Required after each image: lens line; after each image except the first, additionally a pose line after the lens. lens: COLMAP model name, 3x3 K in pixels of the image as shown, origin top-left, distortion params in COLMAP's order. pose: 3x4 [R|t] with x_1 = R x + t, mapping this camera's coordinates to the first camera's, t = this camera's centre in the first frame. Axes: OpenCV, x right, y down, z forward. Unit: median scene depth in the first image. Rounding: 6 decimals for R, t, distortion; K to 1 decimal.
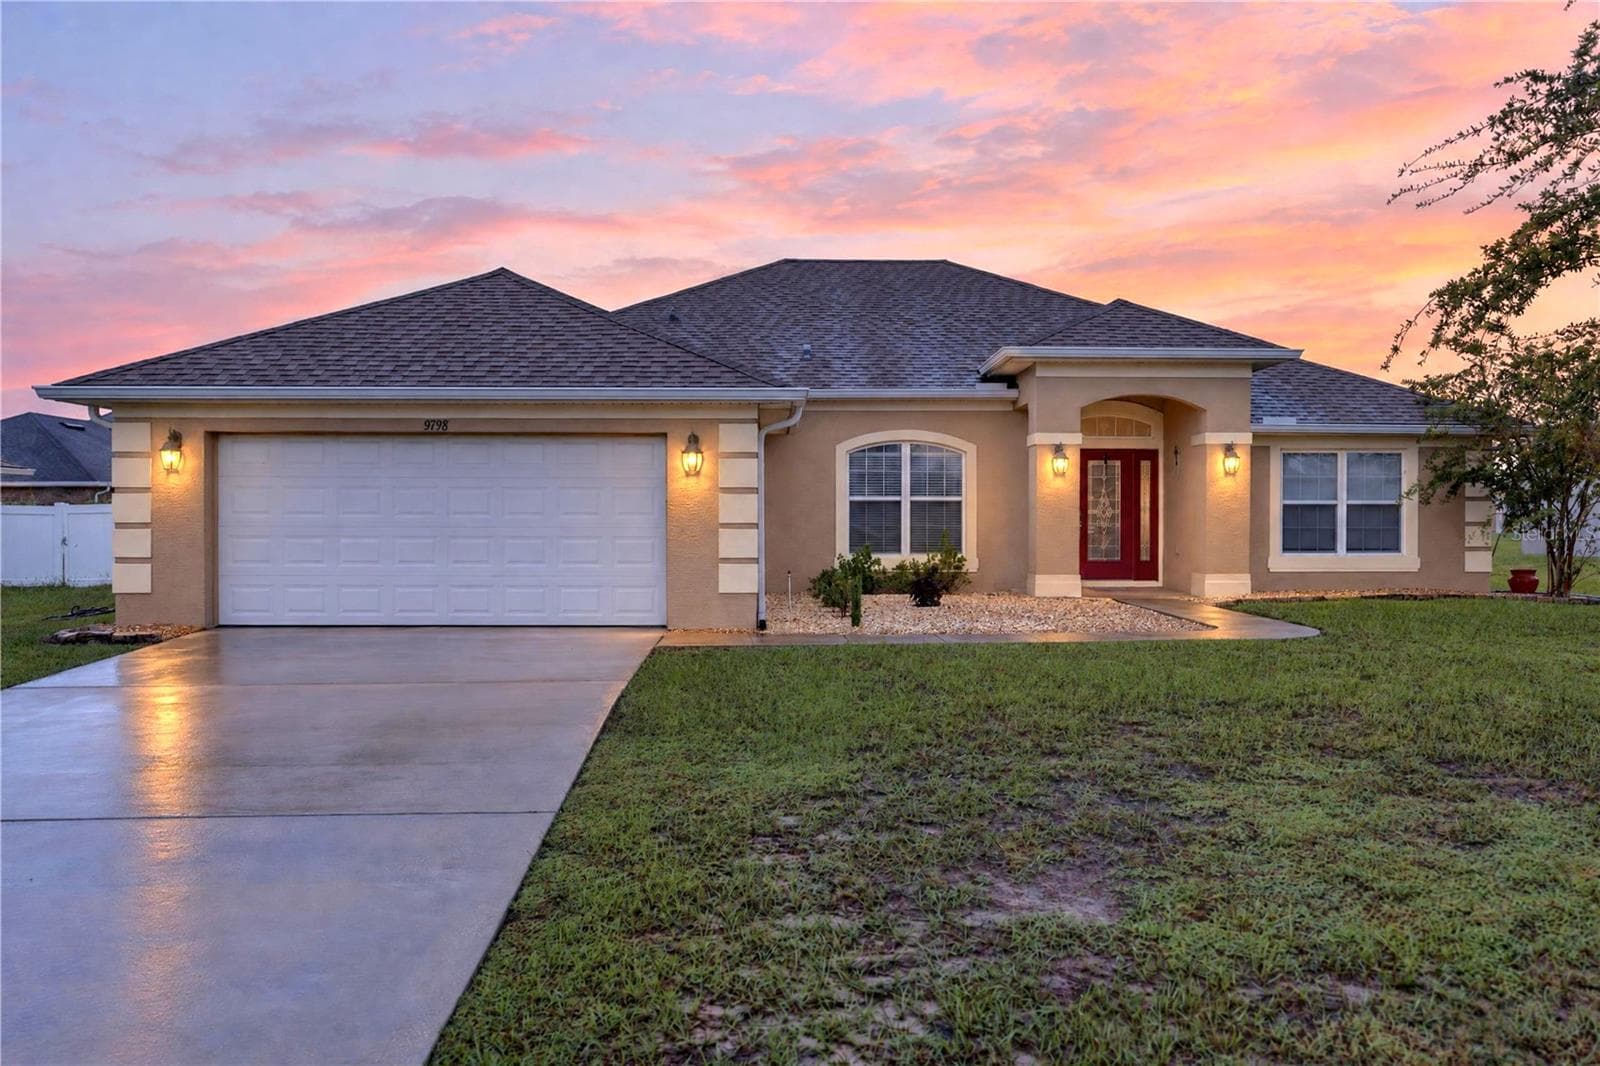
lens RADIAL K [[1345.1, 0, 806.3], [0, 1345.1, 505.5], [0, 0, 1]] dist [0.001664, -0.001306]
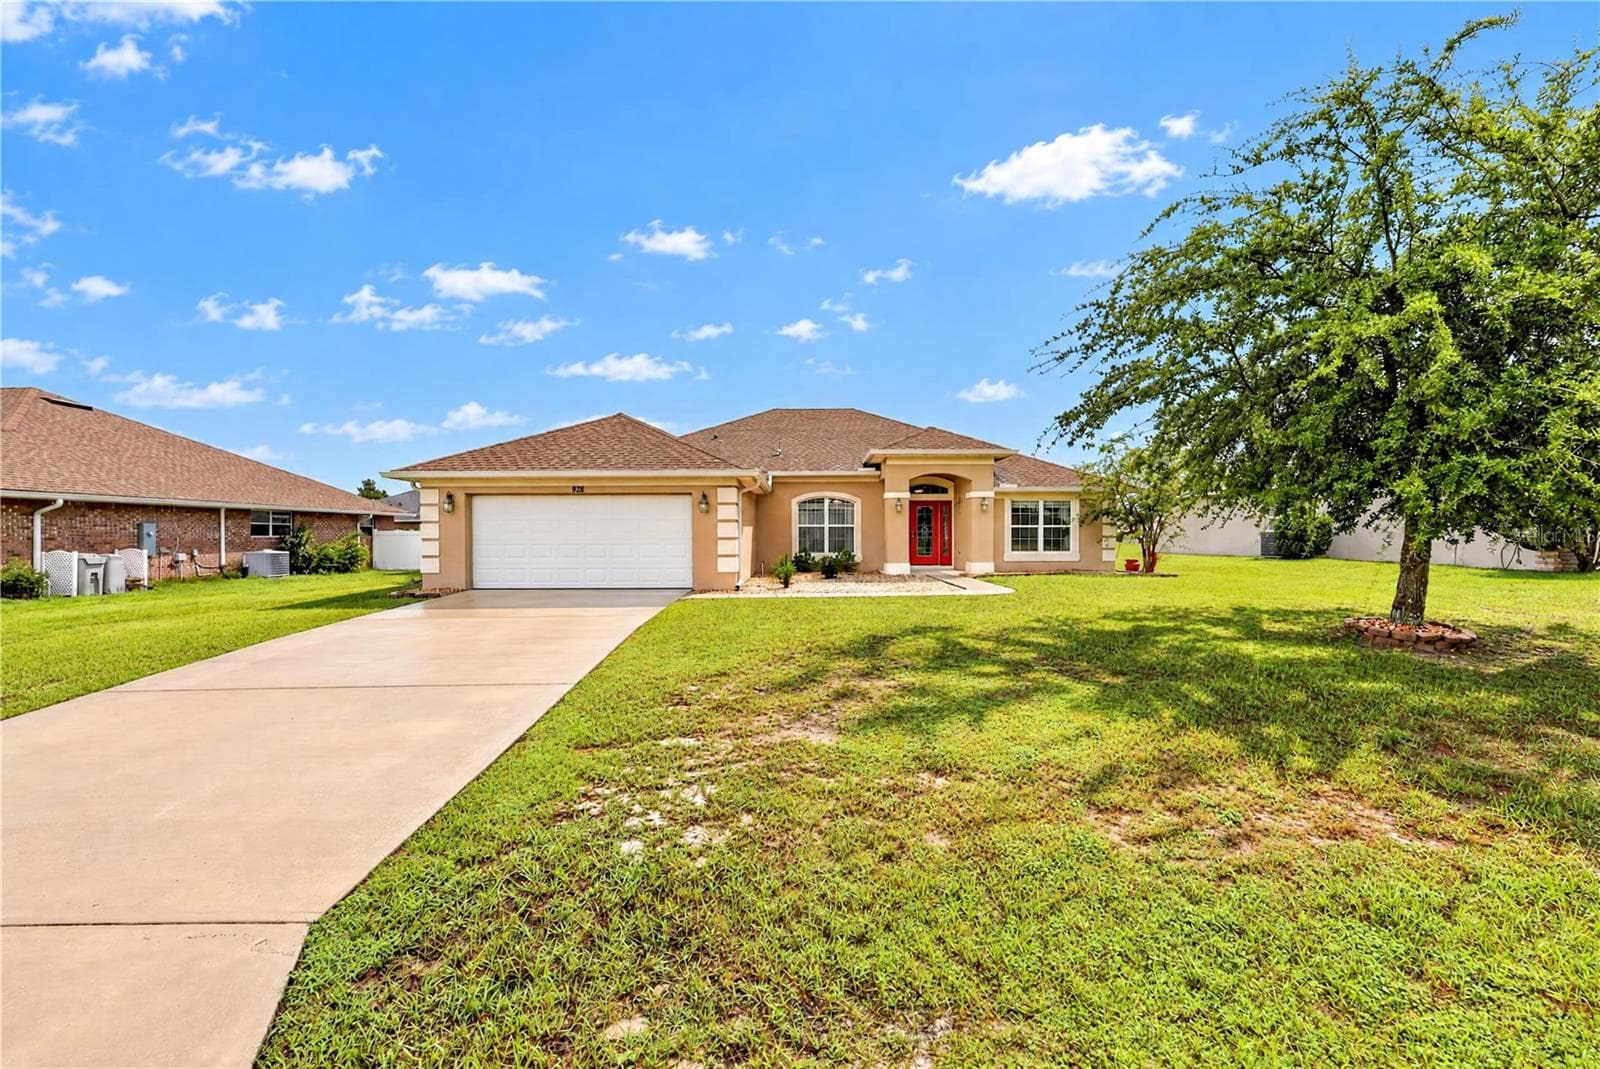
lens RADIAL K [[653.5, 0, 800.0], [0, 653.5, 534.5], [0, 0, 1]] dist [-0.000292, 0.000058]
pose [[0.999905, -0.004088, -0.013185, 0.052392], [0.004175, 0.999970, 0.006562, 0.002320], [0.013158, -0.006616, 0.999892, 0.020044]]
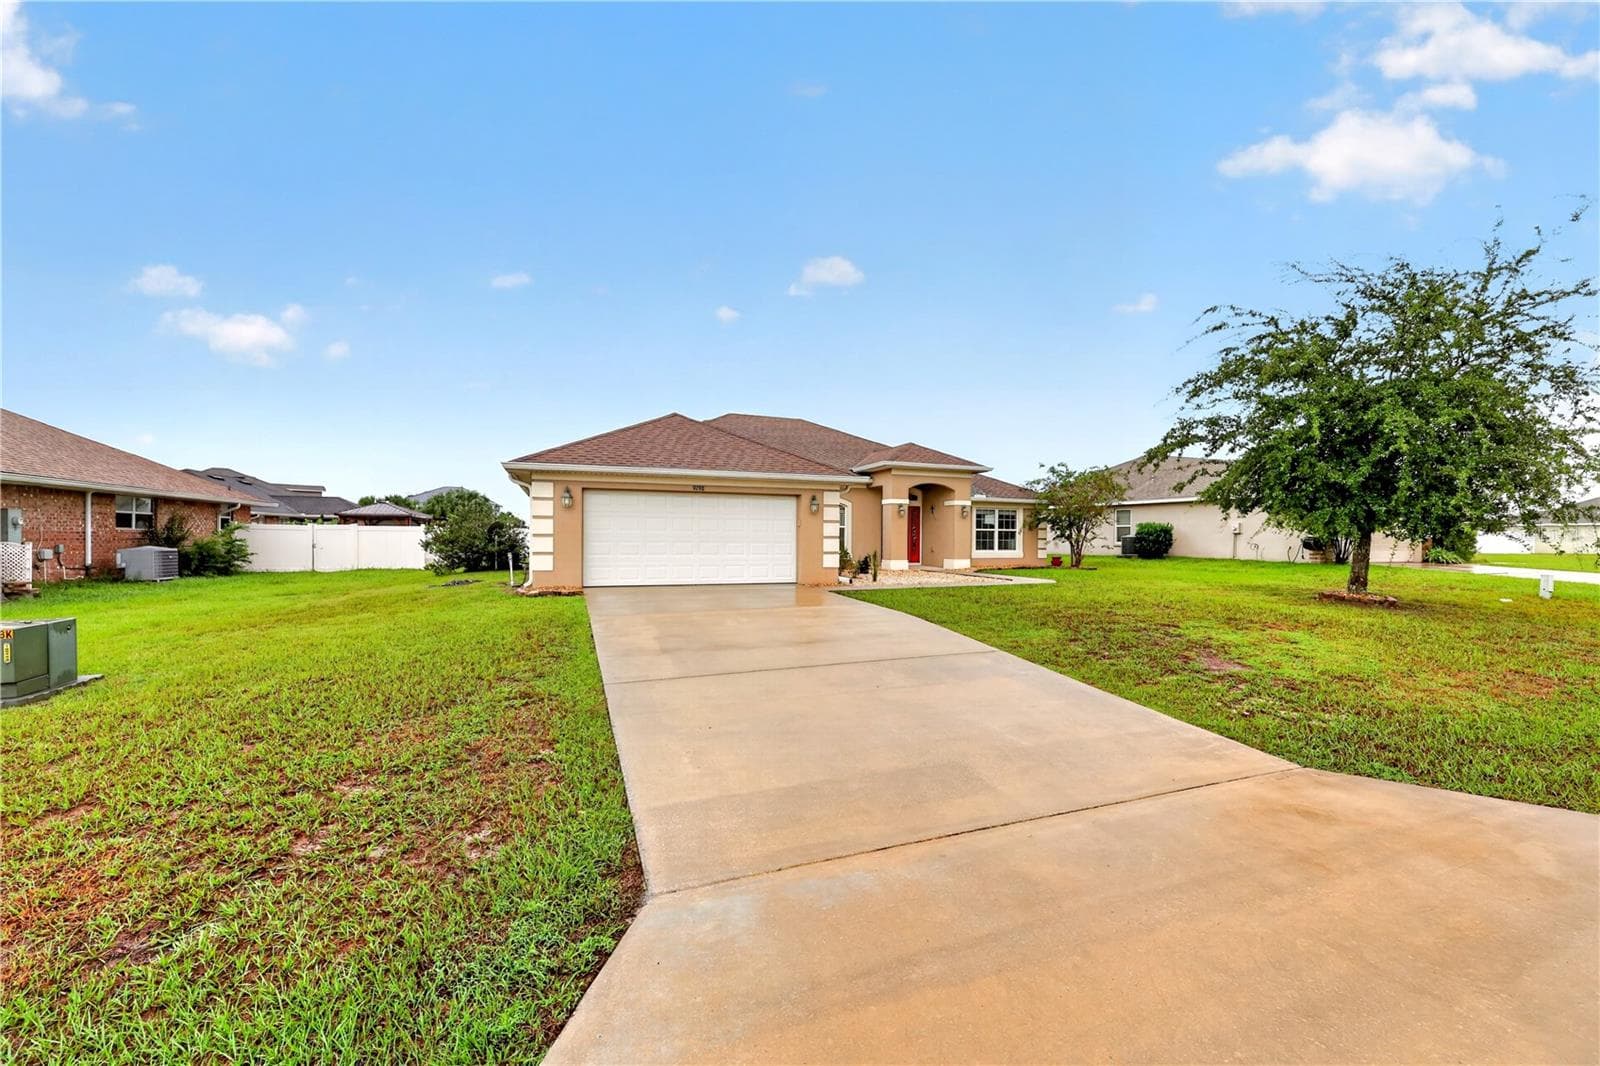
lens RADIAL K [[653.5, 0, 800.0], [0, 653.5, 533.0], [0, 0, 1]] dist [-0.000292, 0.000058]
pose [[0.938517, 0.008753, 0.345122, -0.366315], [-0.010048, 0.999948, 0.001963, 0.004717], [-0.345086, -0.005310, 0.938556, -0.001392]]
